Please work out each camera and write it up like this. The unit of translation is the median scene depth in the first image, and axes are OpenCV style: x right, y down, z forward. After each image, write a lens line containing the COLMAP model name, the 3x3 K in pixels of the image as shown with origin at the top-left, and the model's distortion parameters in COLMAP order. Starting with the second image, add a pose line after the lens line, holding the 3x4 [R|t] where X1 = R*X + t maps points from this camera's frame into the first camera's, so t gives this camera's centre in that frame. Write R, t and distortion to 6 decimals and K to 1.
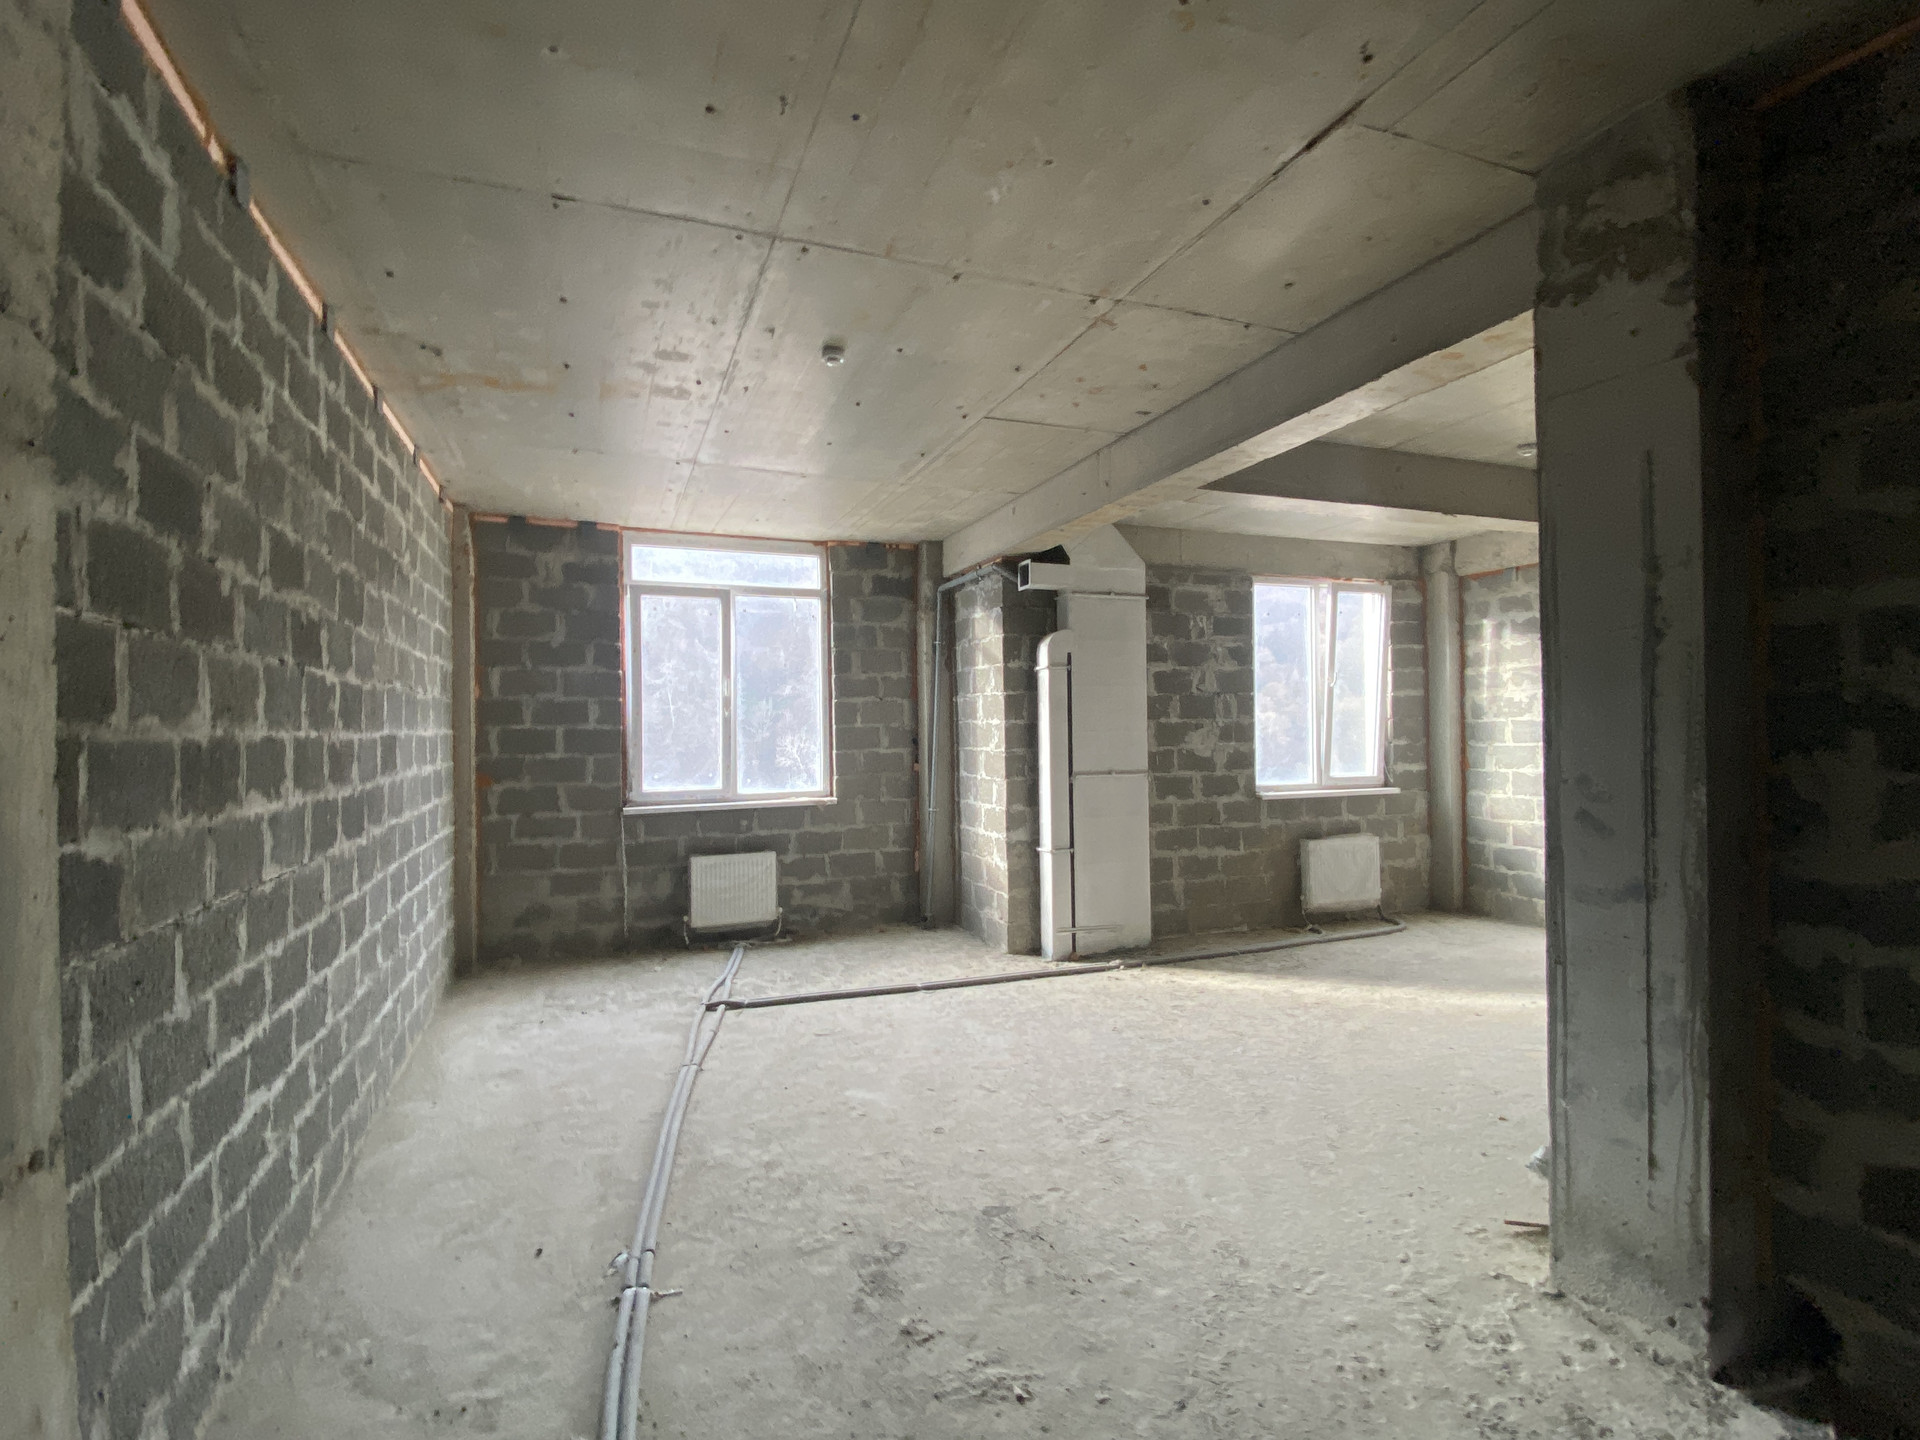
lens RADIAL K [[894.7, 0, 960.3], [0, 894.7, 720.4], [0, 0, 1]] dist [0.022760, -0.022310]
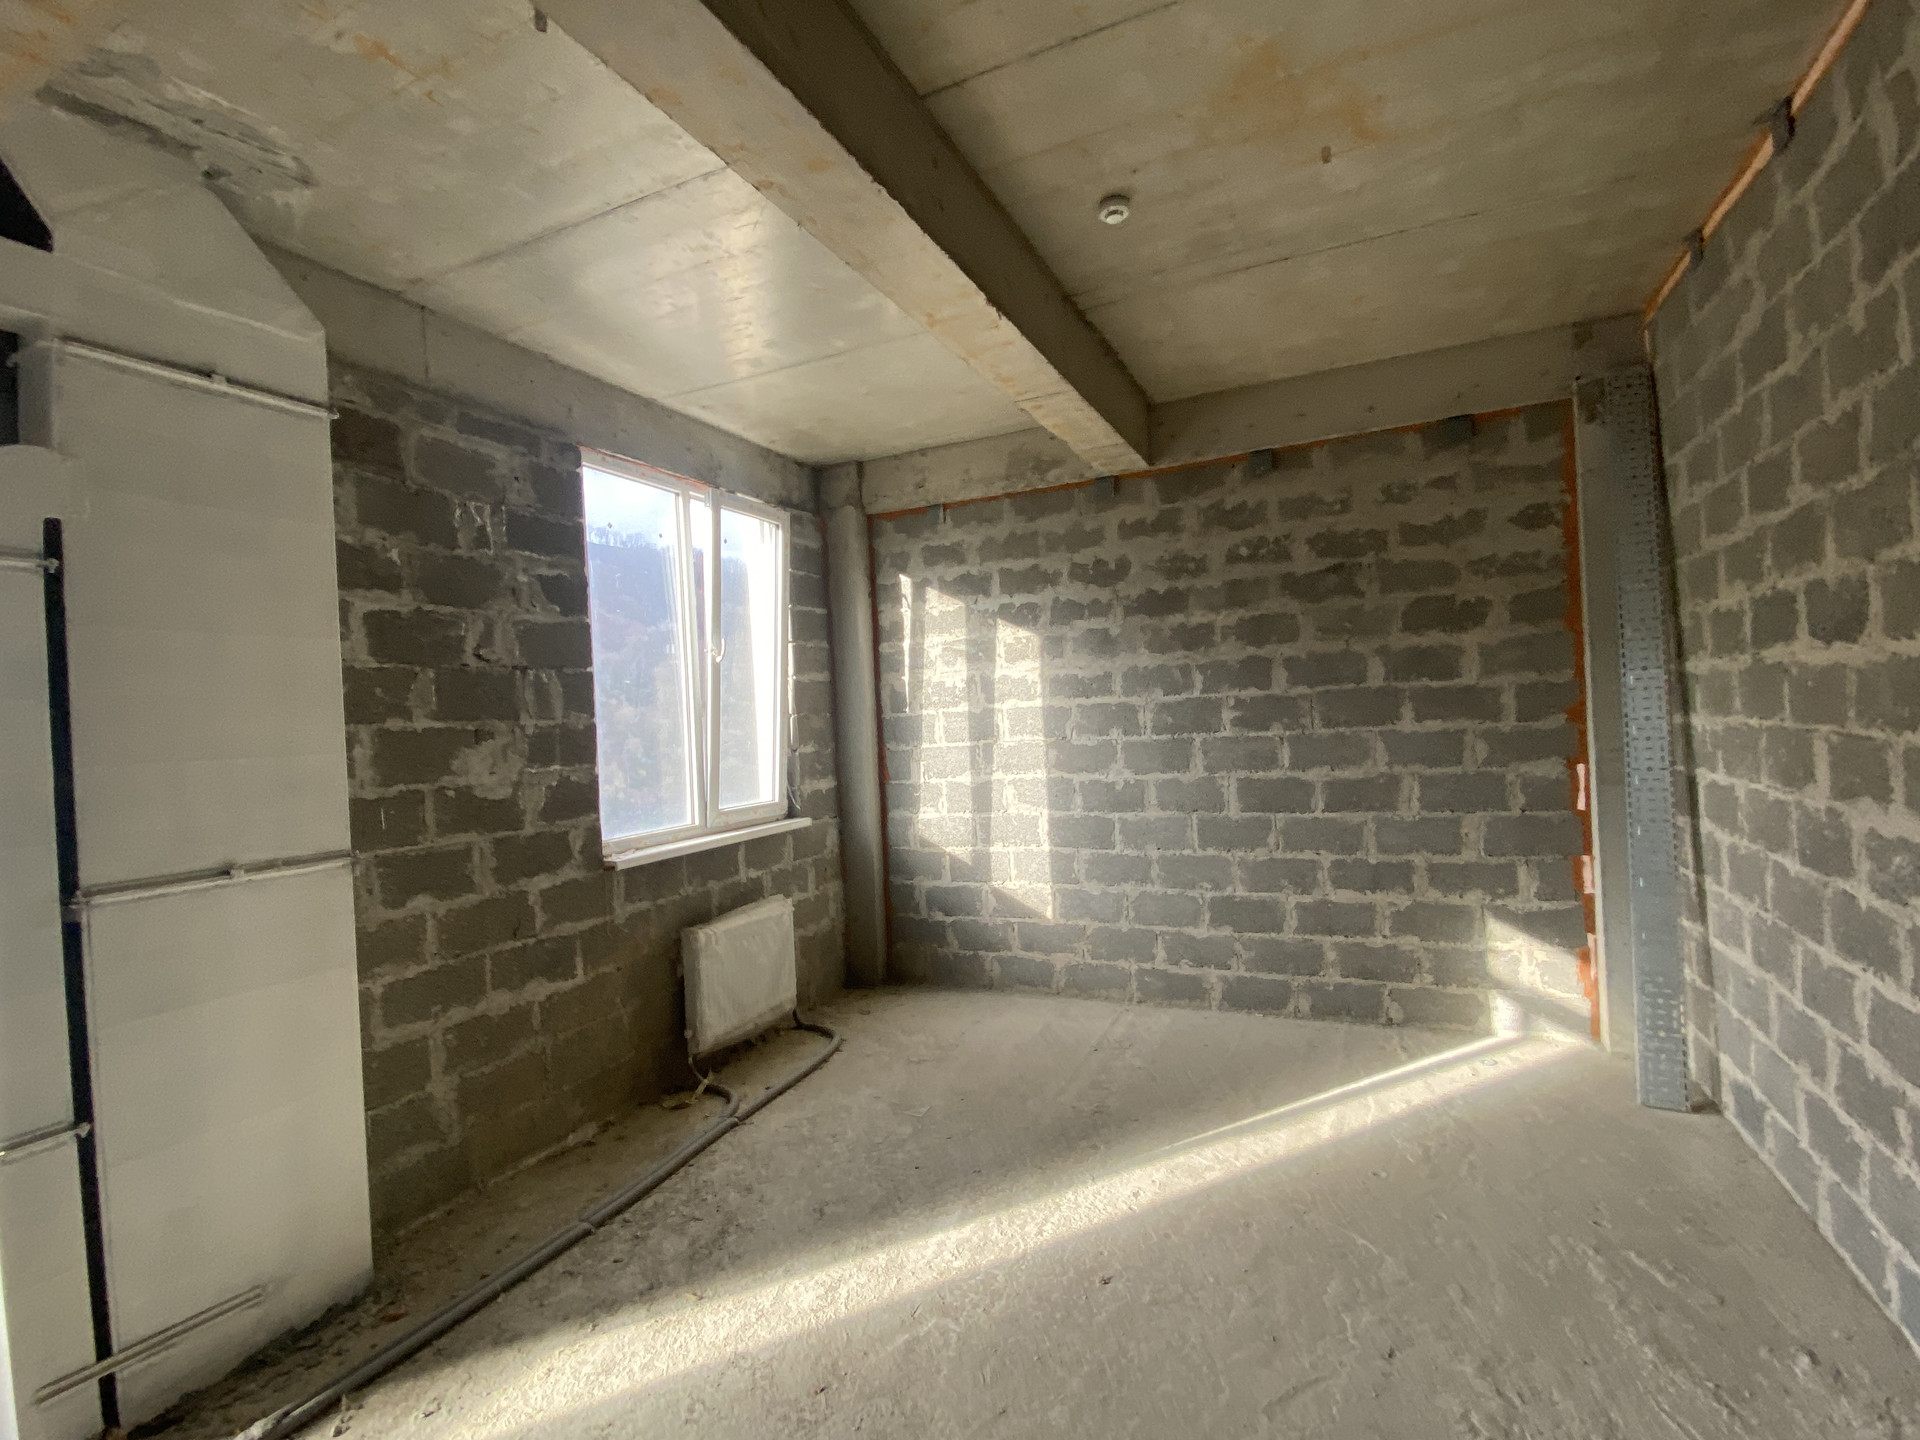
lens RADIAL K [[894.7, 0, 949.6], [0, 894.7, 719.2], [0, 0, 1]] dist [0.022760, -0.022310]
pose [[0.730052, -0.022948, 0.683007, 0.159330], [0.032915, 0.999457, -0.001602, 0.008908], [-0.682599, 0.023650, 0.730410, 0.627937]]
